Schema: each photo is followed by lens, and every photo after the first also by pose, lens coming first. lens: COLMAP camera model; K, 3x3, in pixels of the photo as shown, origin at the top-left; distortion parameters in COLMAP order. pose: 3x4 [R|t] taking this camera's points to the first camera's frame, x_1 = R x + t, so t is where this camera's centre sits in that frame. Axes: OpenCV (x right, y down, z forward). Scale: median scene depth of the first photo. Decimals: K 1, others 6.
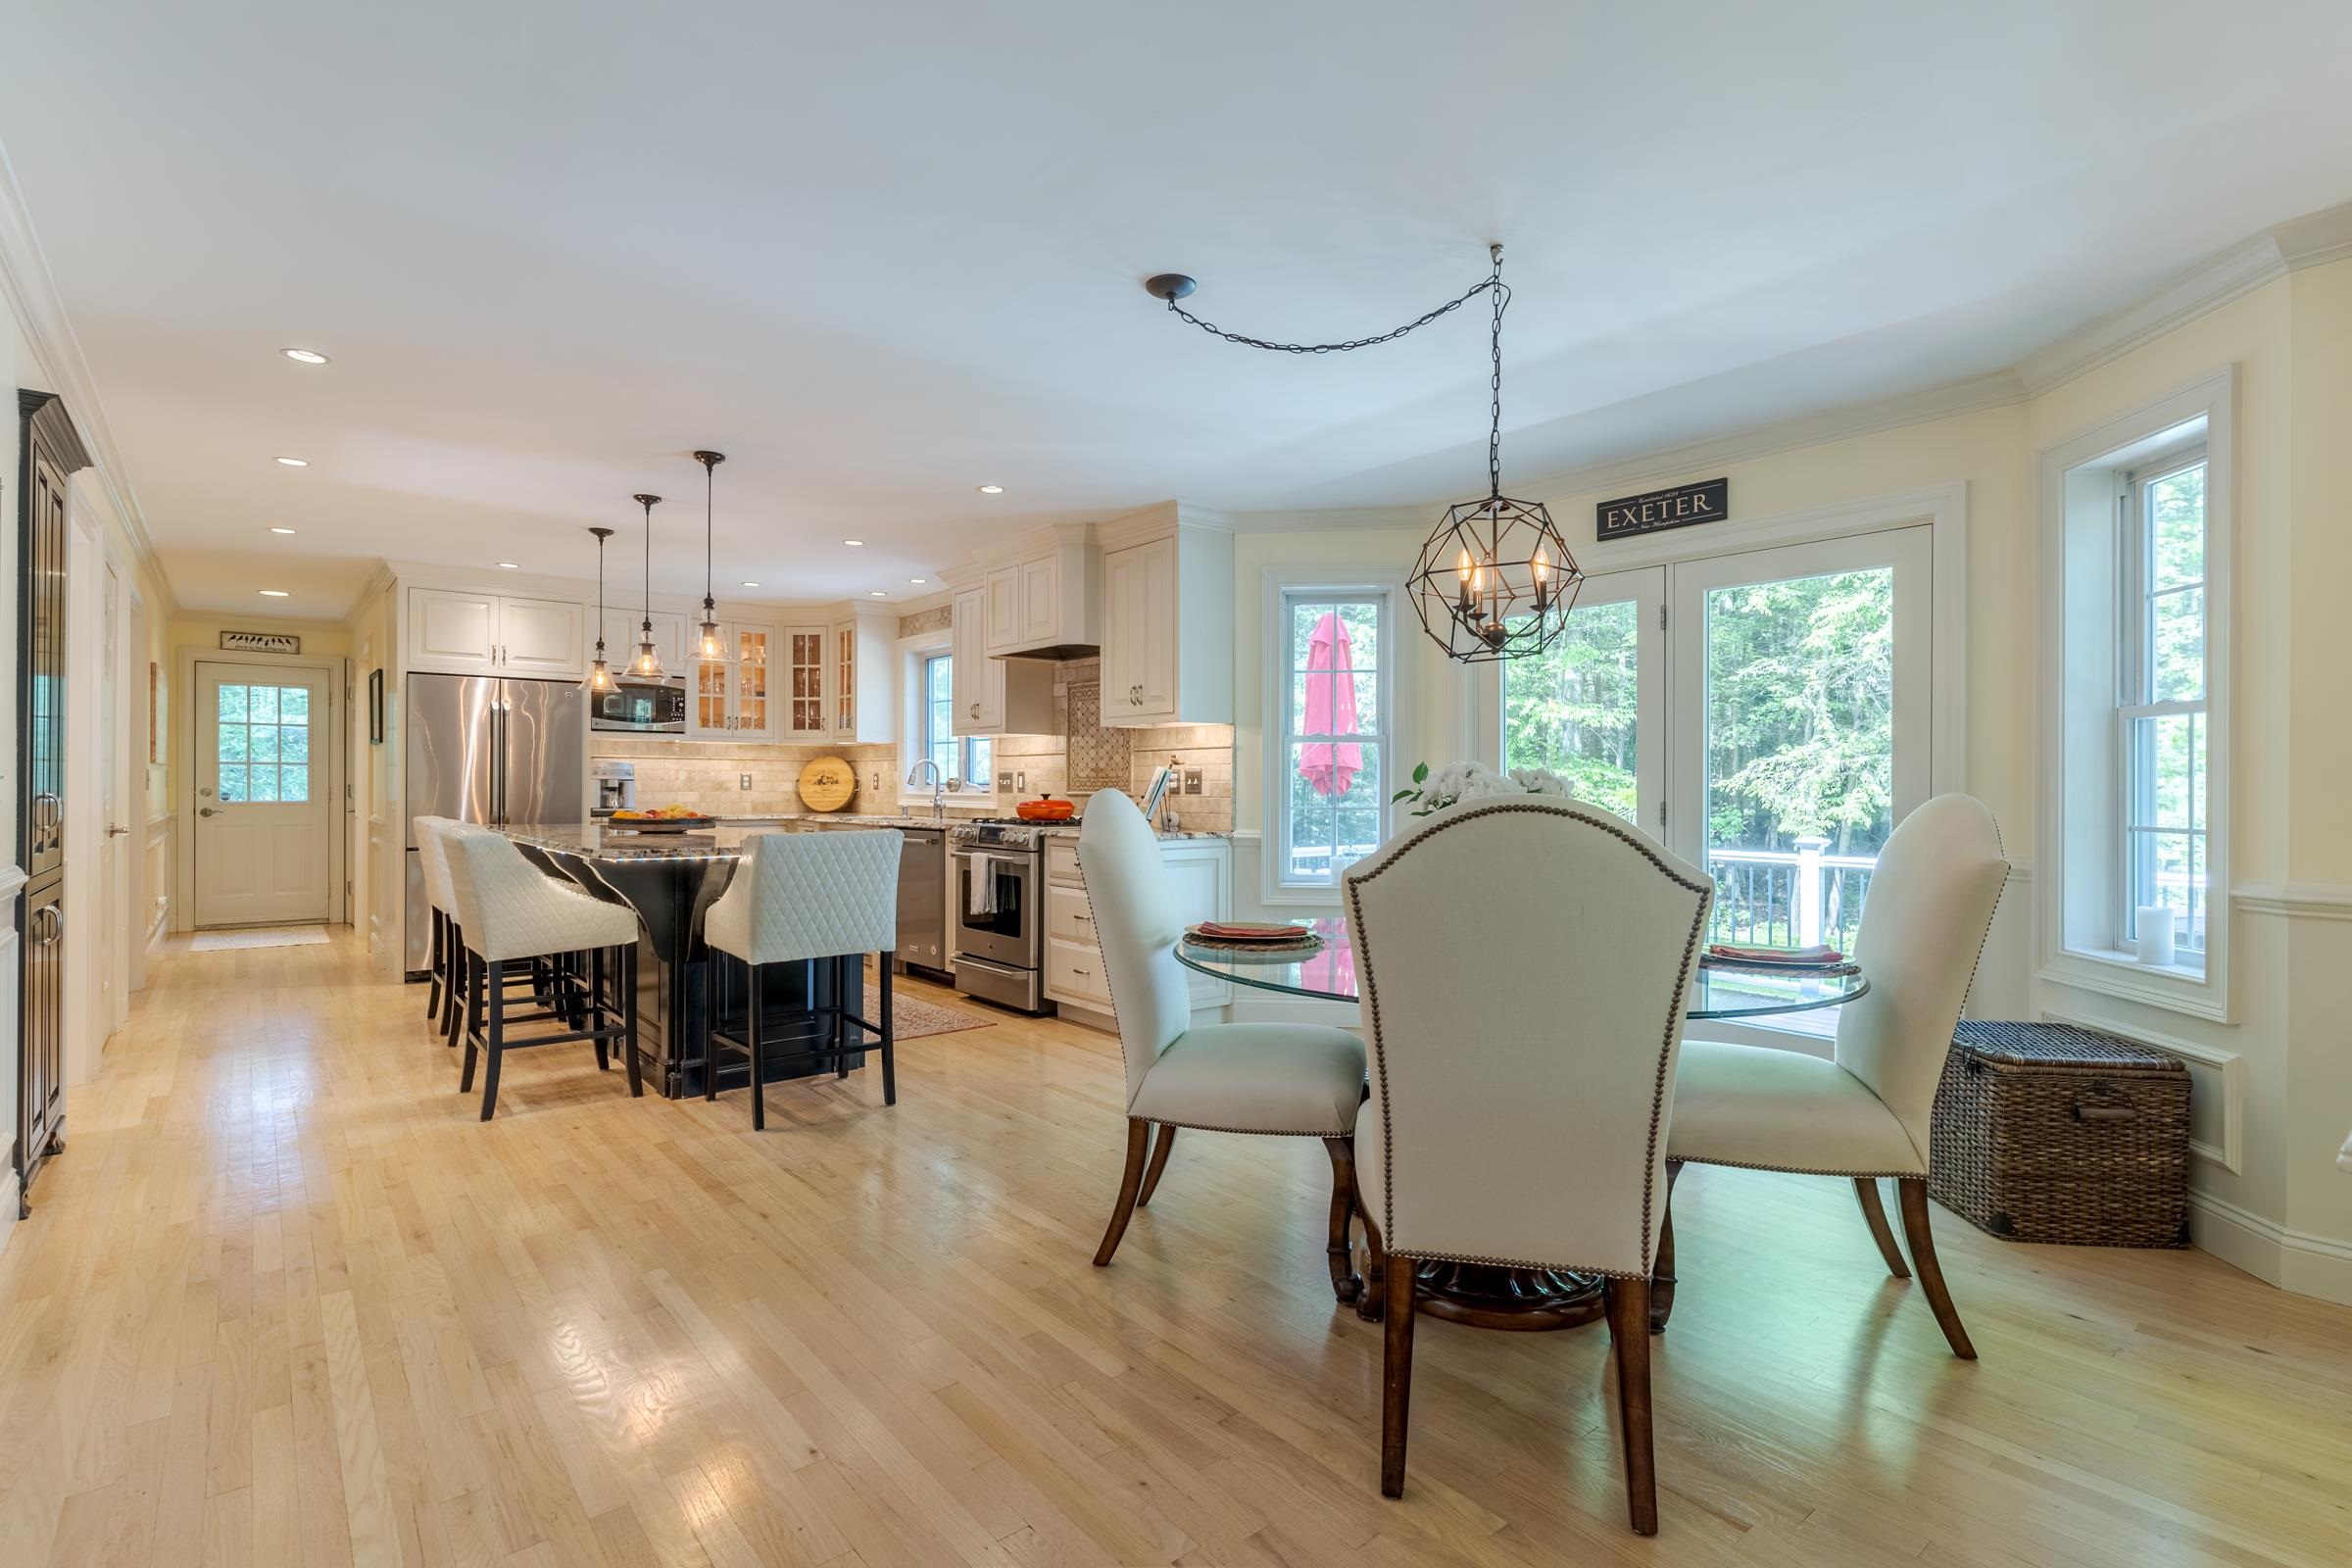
lens RADIAL K [[1120.1, 0, 1176.0], [0, 1120.1, 784.0], [0, 0, 1]] dist [-0.001928, -0.000285]
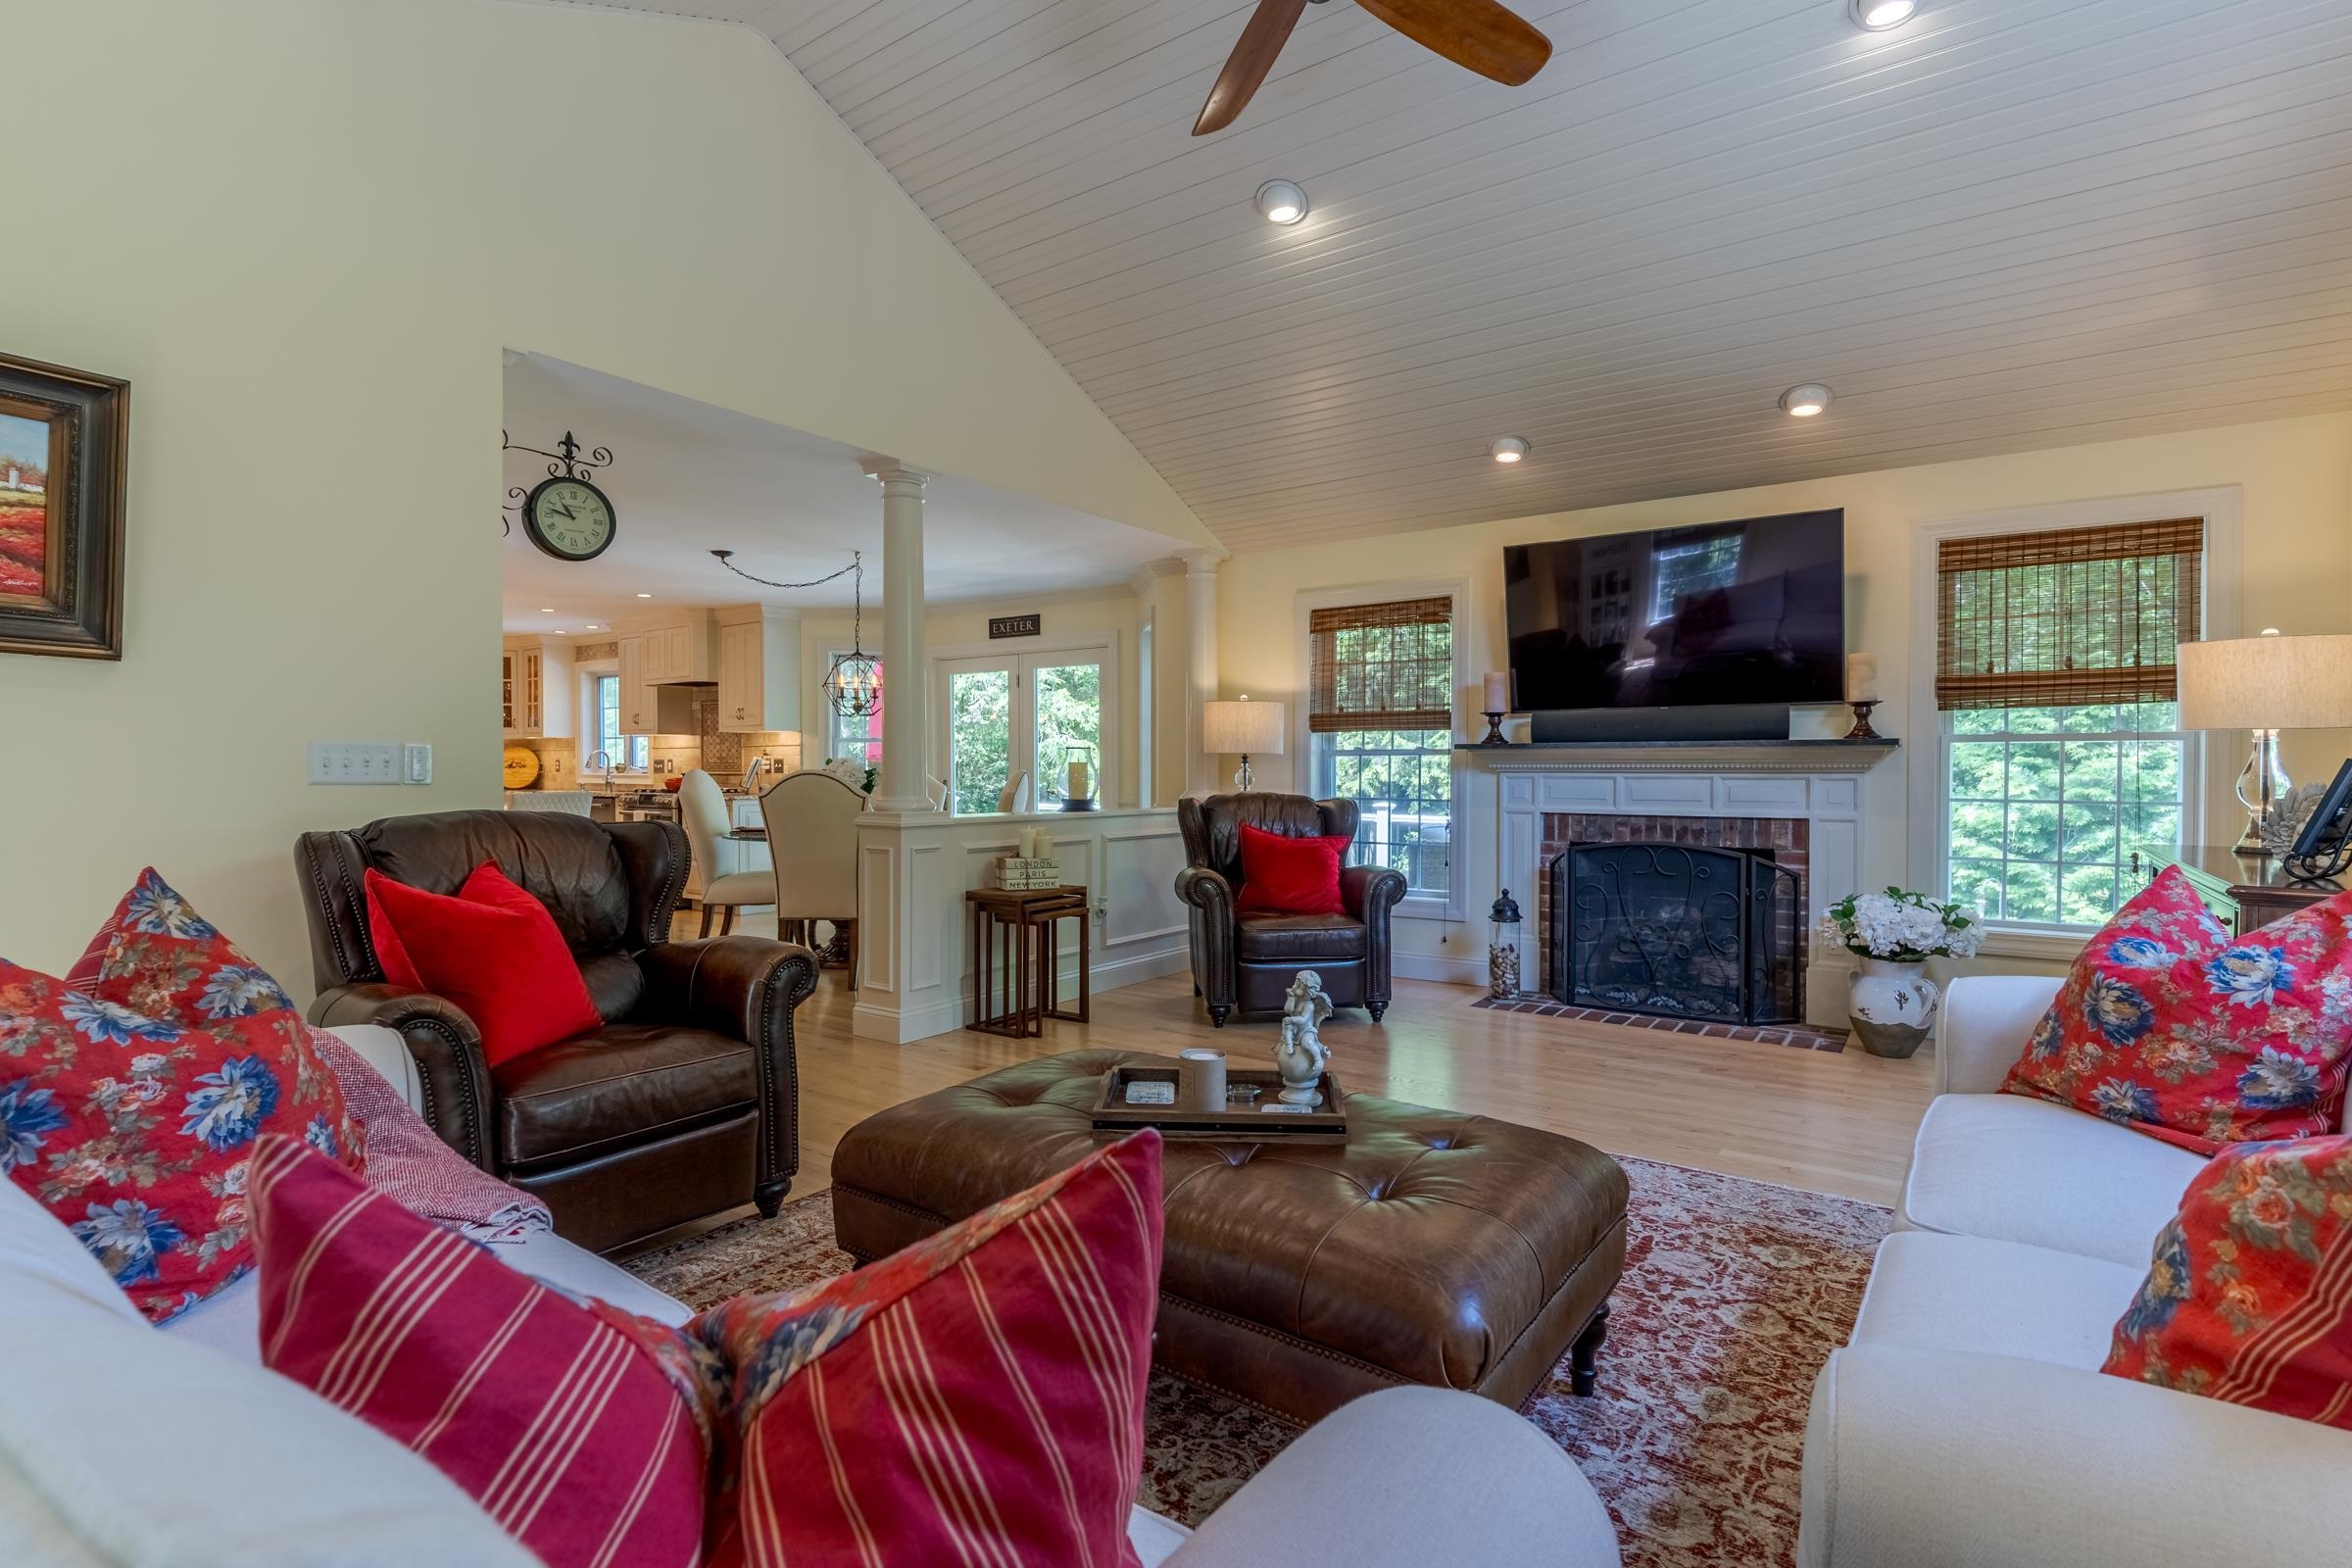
lens RADIAL K [[1120.1, 0, 1176.0], [0, 1120.1, 784.0], [0, 0, 1]] dist [-0.001928, -0.000285]
pose [[0.964769, -0.006979, 0.263004, 0.133907], [0.002946, 0.999872, 0.015723, 0.000883], [-0.263080, -0.014394, 0.964667, -0.692242]]
